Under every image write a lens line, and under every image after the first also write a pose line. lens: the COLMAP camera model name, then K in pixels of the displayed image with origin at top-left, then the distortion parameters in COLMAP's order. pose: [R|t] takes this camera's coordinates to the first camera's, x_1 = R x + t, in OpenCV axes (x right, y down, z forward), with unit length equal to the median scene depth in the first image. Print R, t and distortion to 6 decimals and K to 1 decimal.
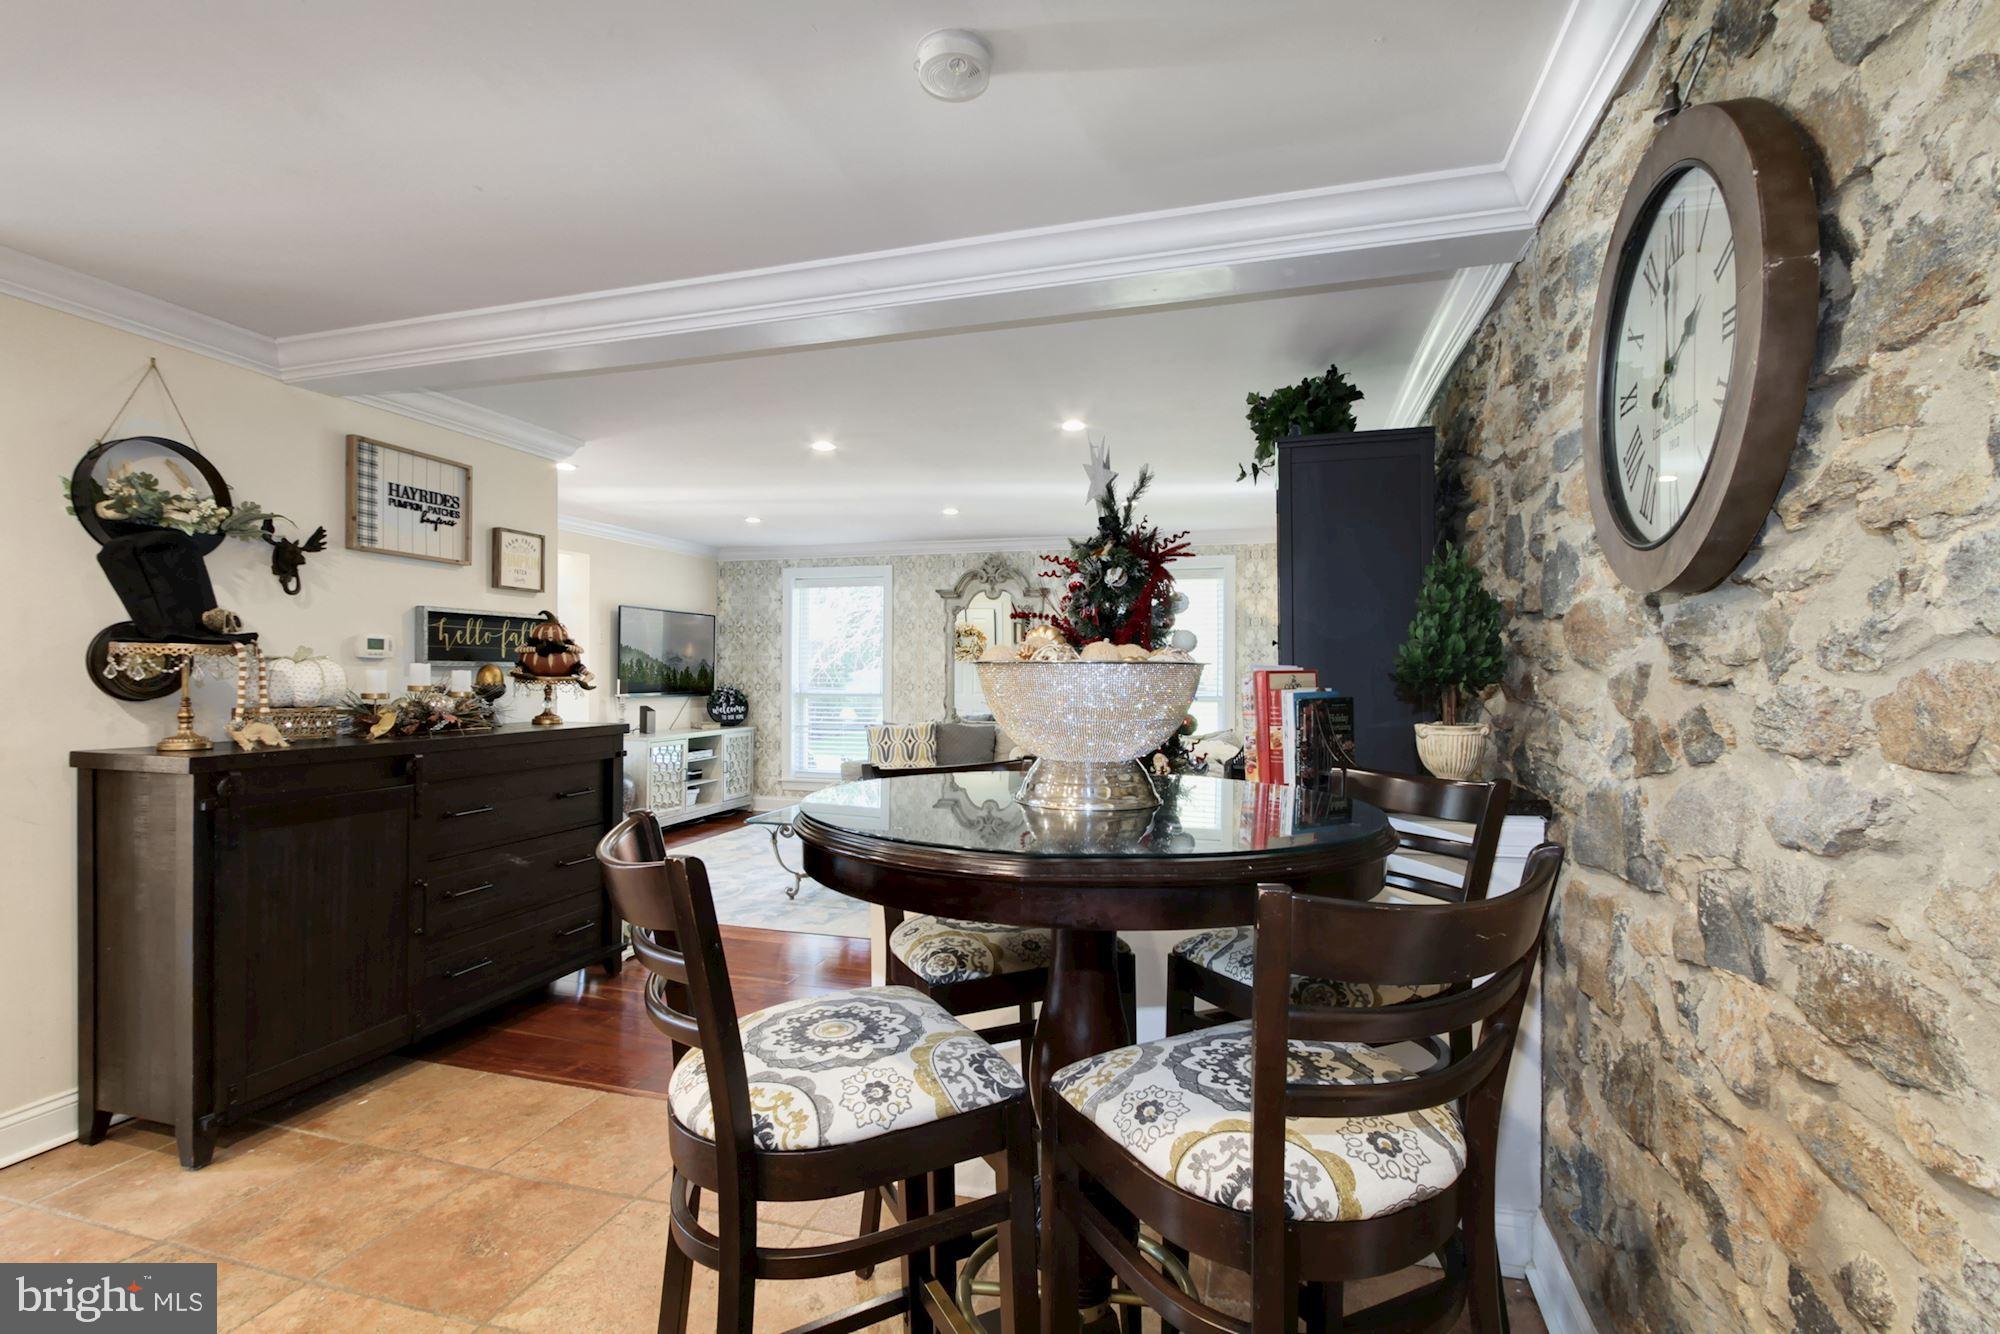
lens RADIAL K [[924.1, 0, 1012.9], [0, 924.1, 674.4], [0, 0, 1]] dist [-0.003502, 0.001345]
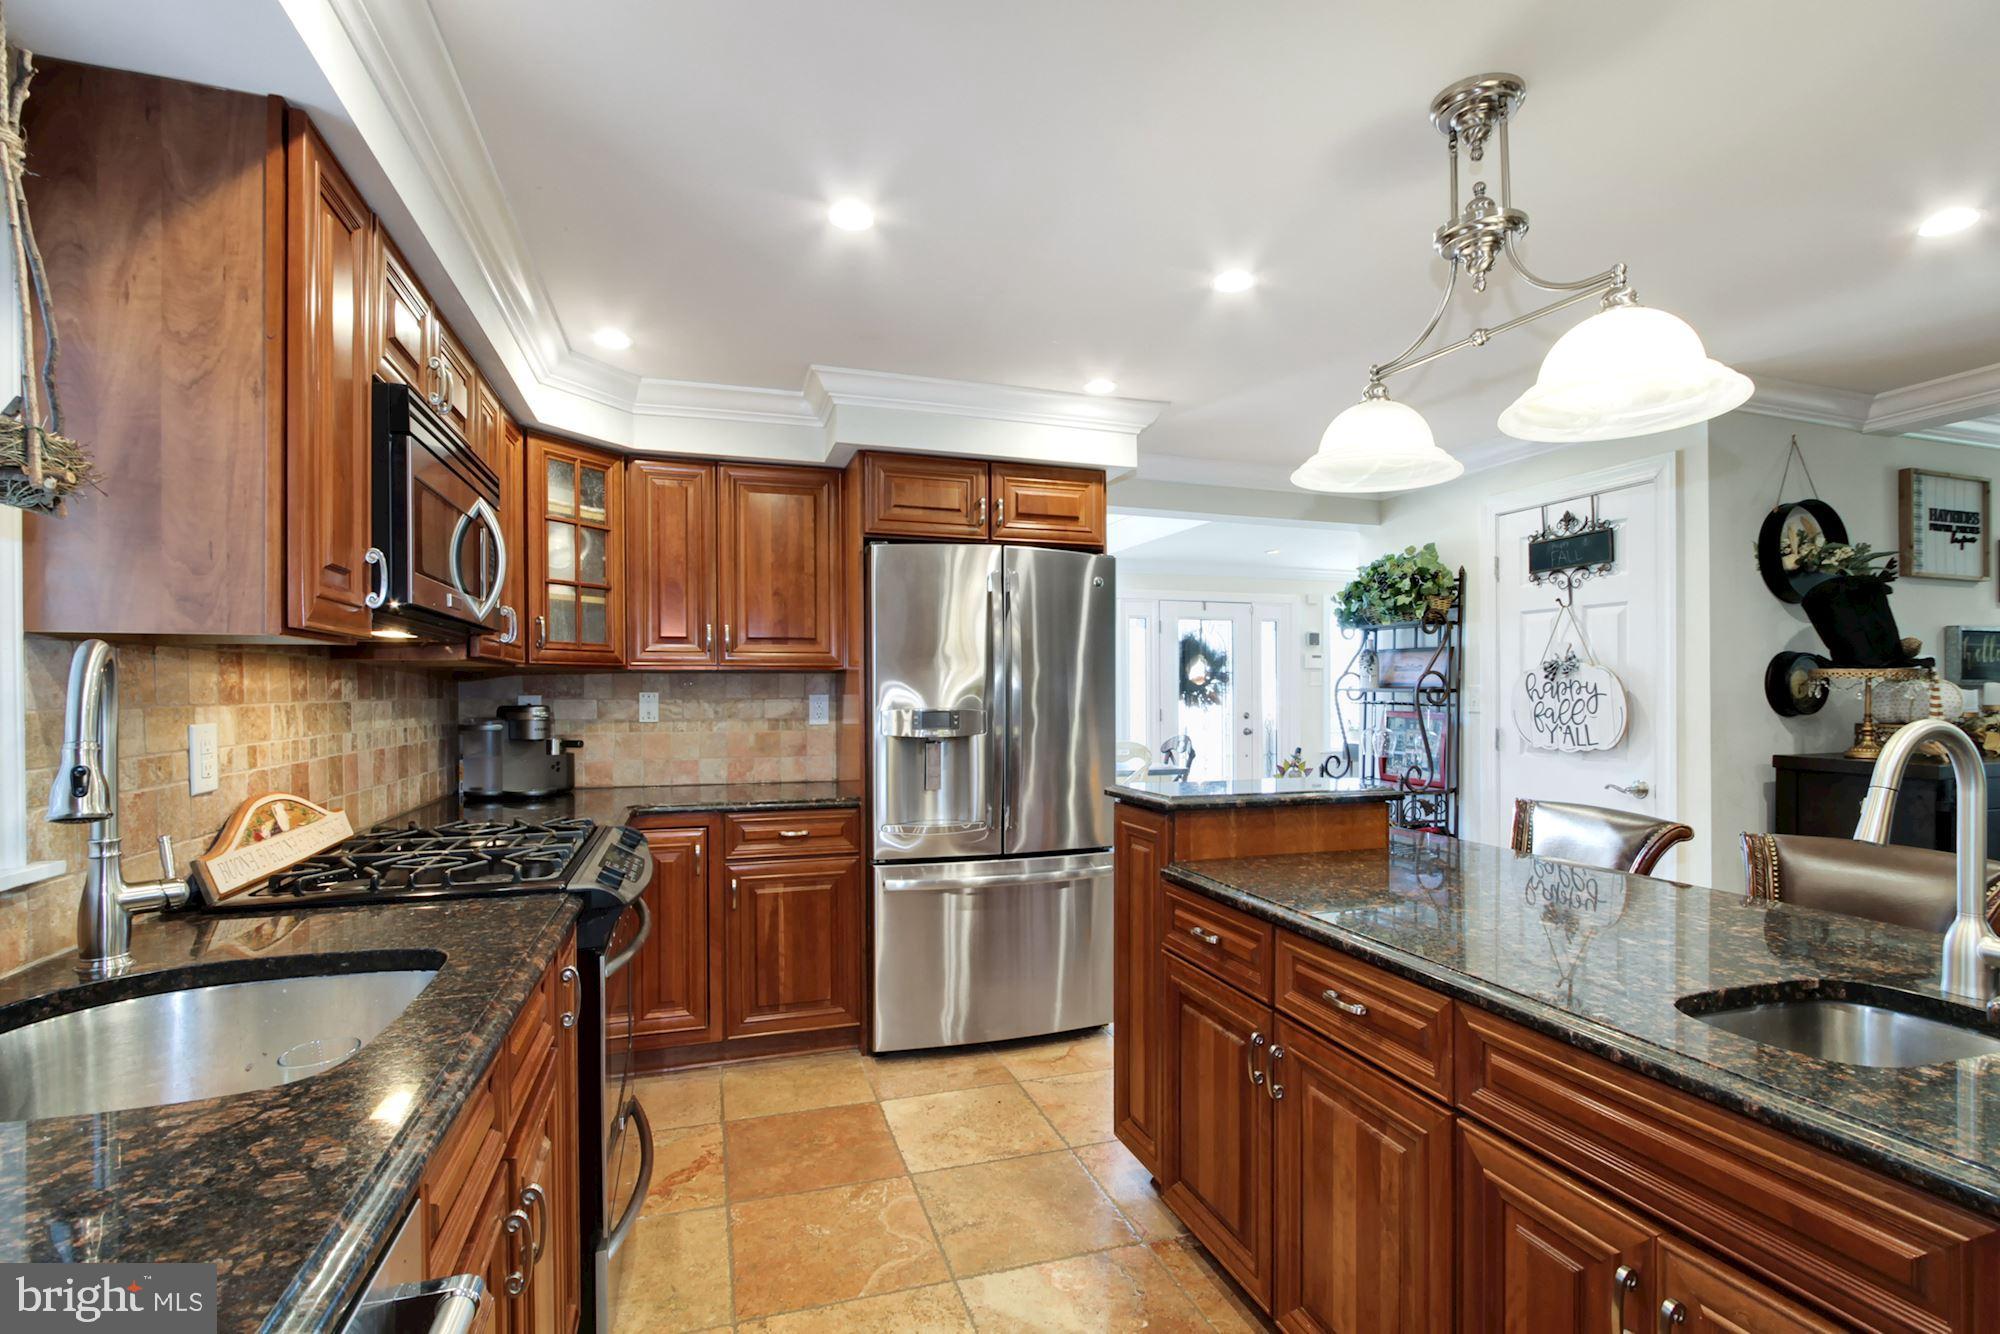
lens RADIAL K [[936.0, 0, 1022.7], [0, 936.0, 693.1], [0, 0, 1]] dist [-0.004110, 0.000798]
pose [[0.579041, -0.007283, -0.815266, -0.509266], [0.005309, 0.999973, -0.005162, -0.000916], [0.815281, -0.001340, 0.579064, -0.535770]]
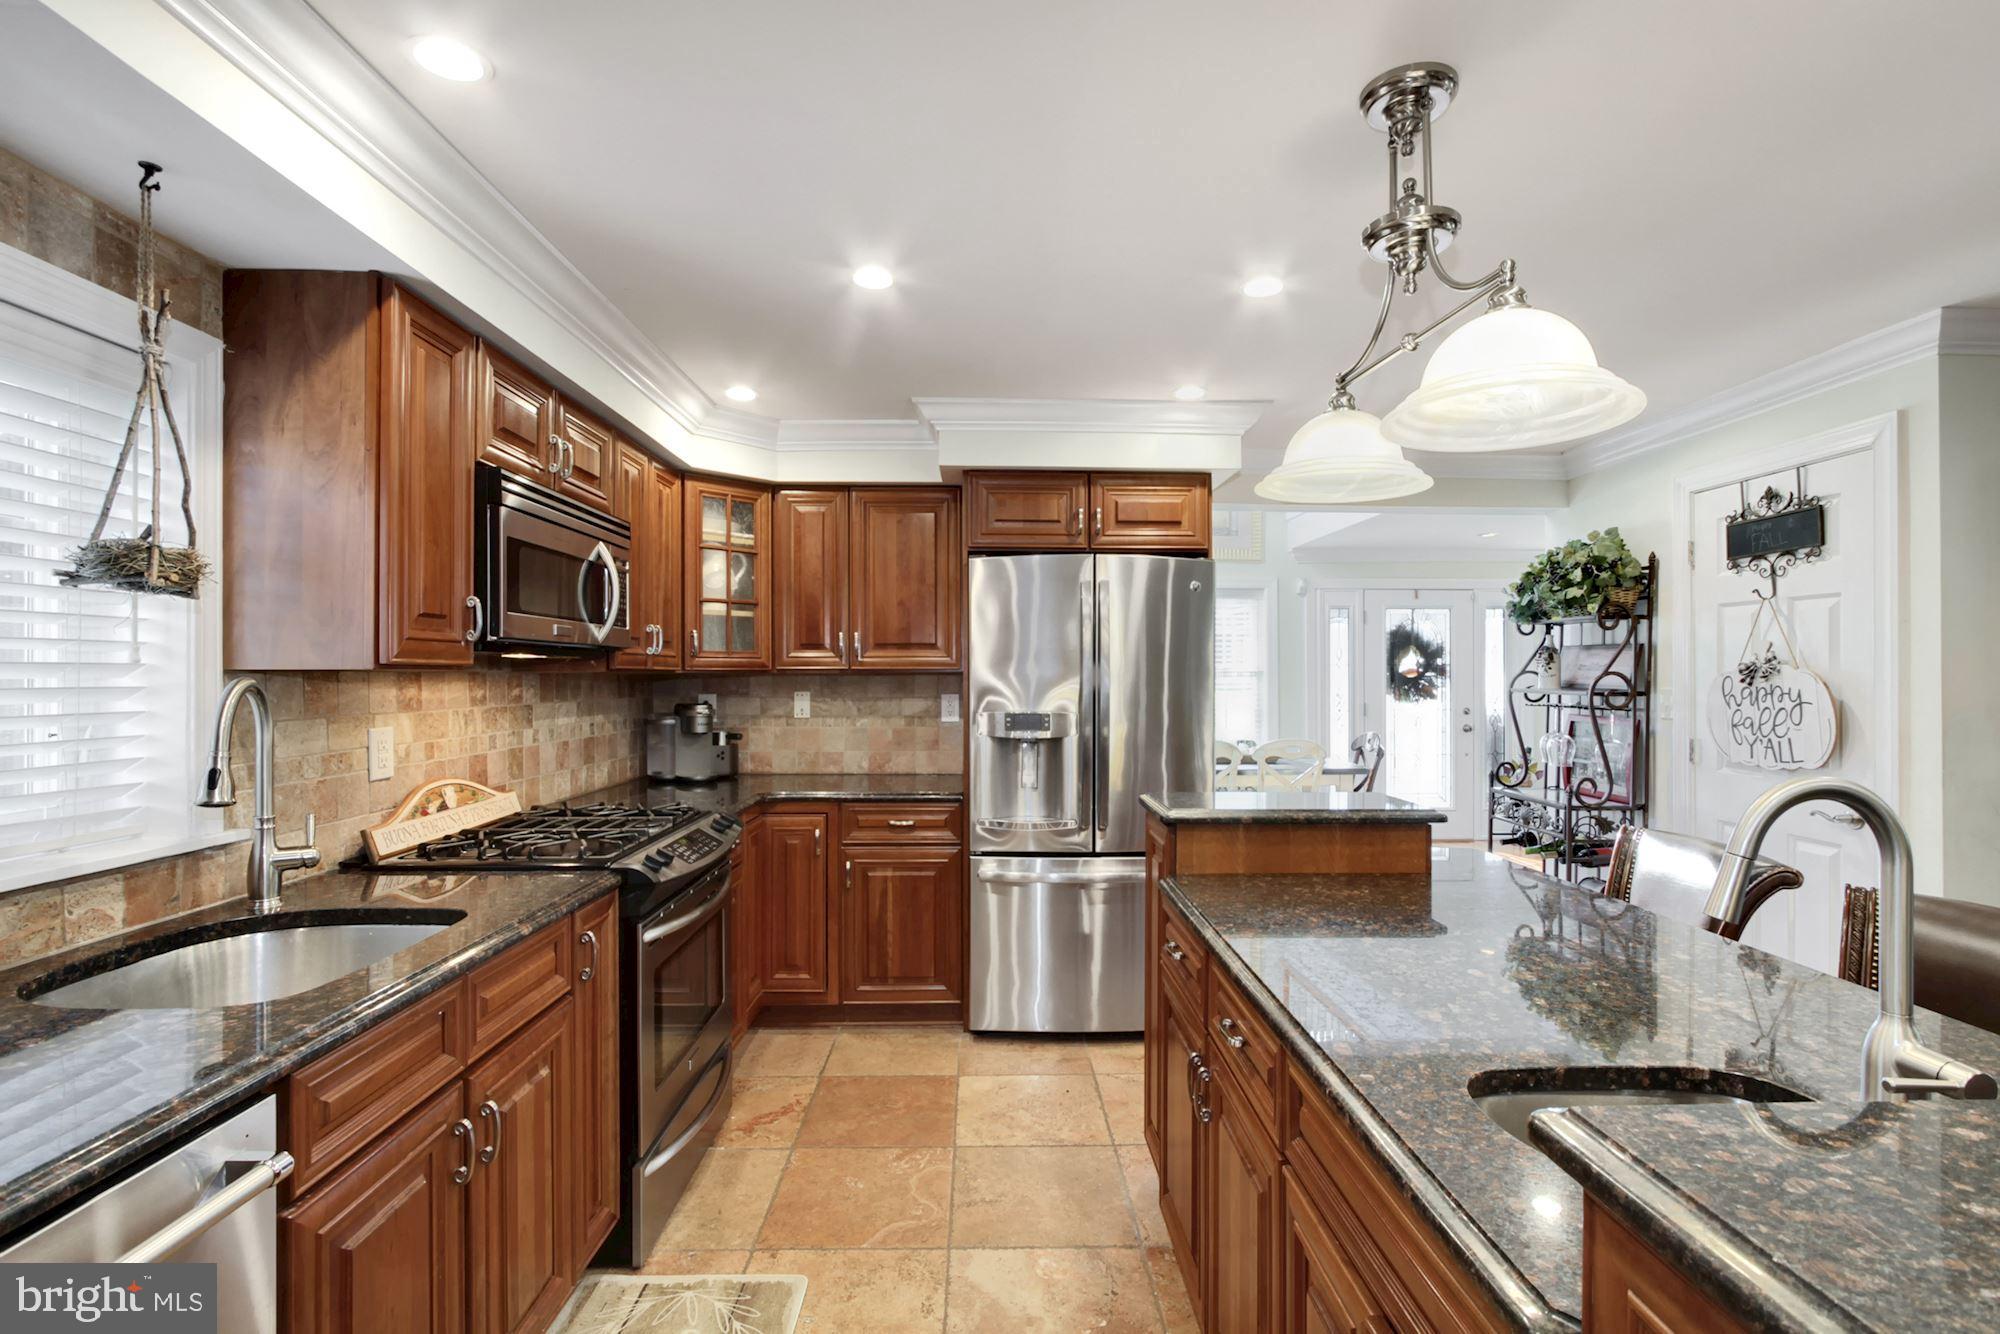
lens RADIAL K [[924.1, 0, 1012.9], [0, 924.1, 674.4], [0, 0, 1]] dist [-0.003502, 0.001345]
pose [[0.316761, -0.008799, -0.948465, -0.374138], [0.000372, 0.999958, -0.009152, -0.025590], [0.948505, 0.002546, 0.316751, -0.352219]]
